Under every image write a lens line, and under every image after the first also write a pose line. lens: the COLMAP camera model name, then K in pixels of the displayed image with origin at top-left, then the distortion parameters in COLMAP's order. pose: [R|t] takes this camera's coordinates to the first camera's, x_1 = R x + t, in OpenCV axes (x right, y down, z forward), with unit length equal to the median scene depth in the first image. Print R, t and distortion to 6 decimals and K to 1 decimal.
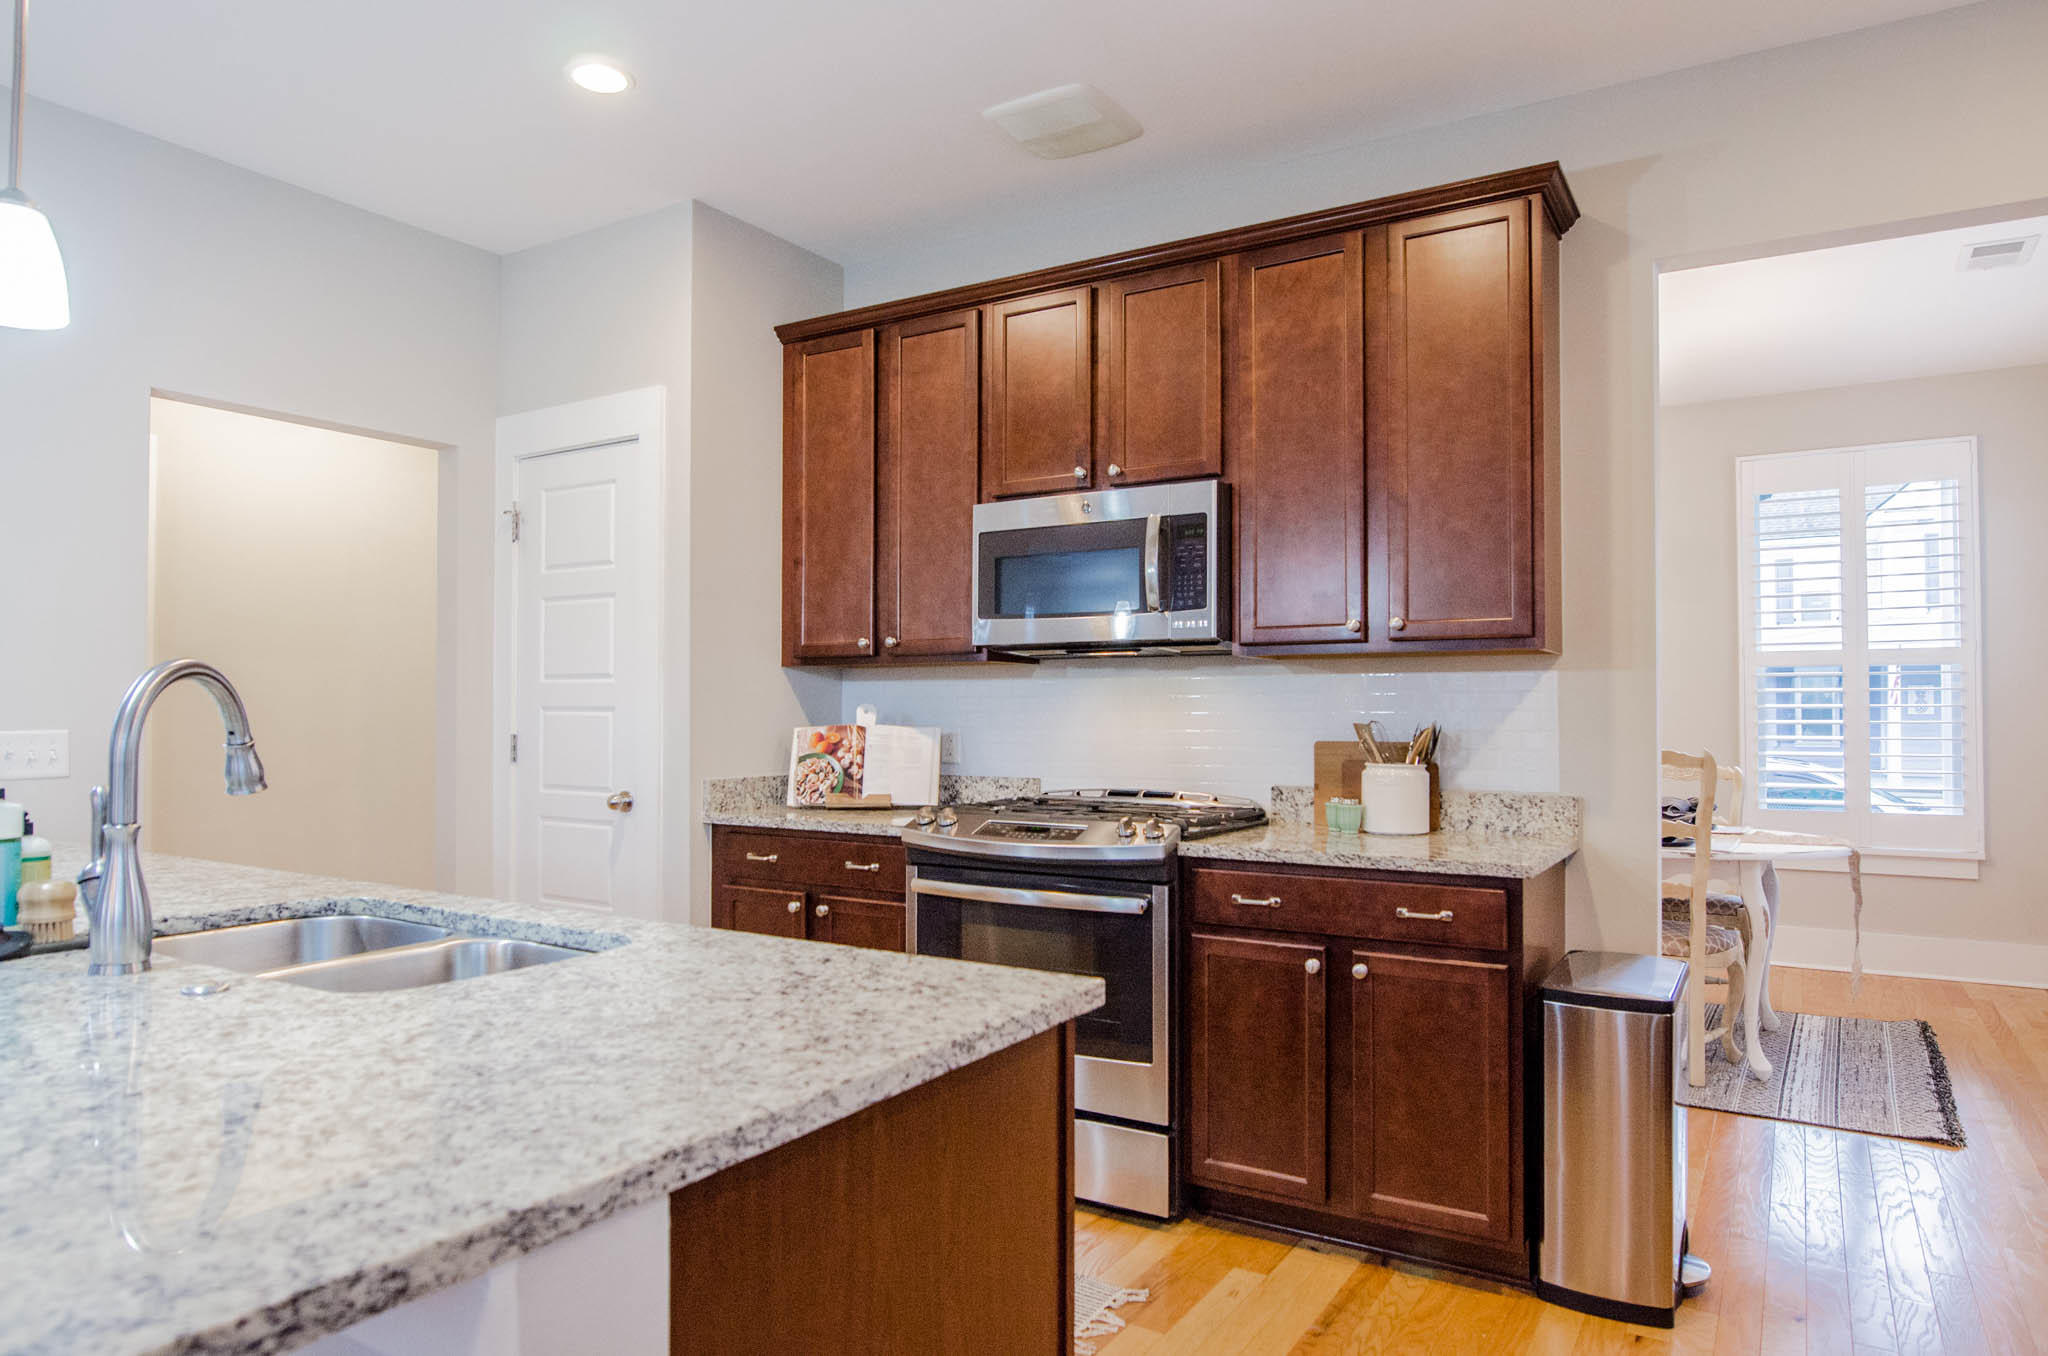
lens RADIAL K [[1283.6, 0, 1027.1], [0, 1283.6, 682.7], [0, 0, 1]] dist [0.003755, 0.000794]
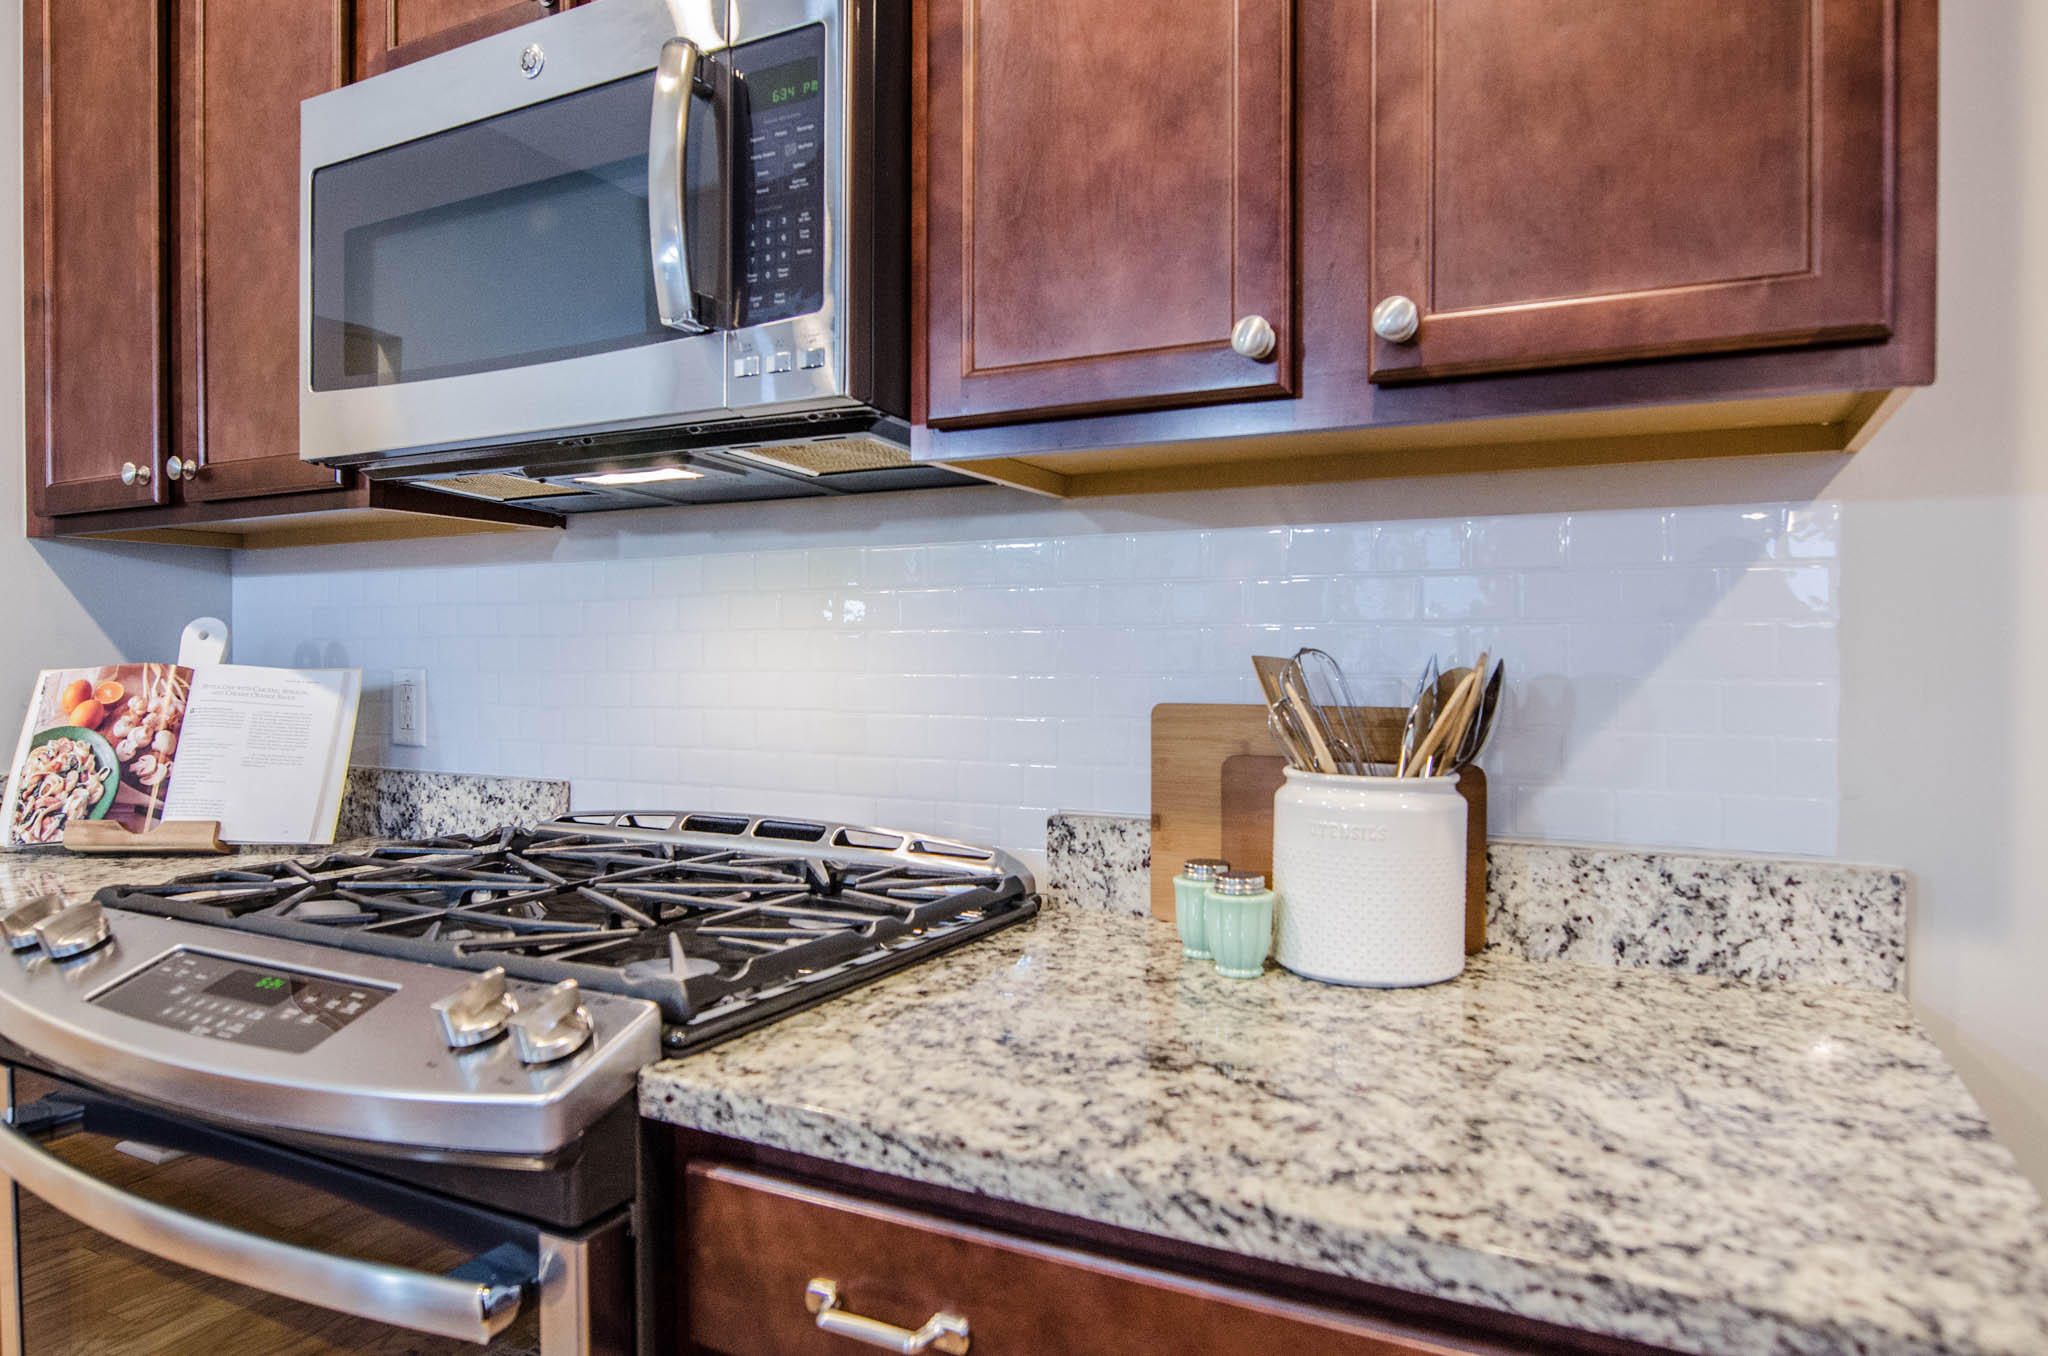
lens RADIAL K [[1283.6, 0, 1022.6], [0, 1283.6, 672.8], [0, 0, 1]] dist [0.003755, 0.000794]
pose [[0.997387, -0.000730, 0.072241, 0.157628], [-0.001785, 0.999395, 0.034740, 0.023066], [-0.072223, -0.034779, 0.996782, 0.620658]]
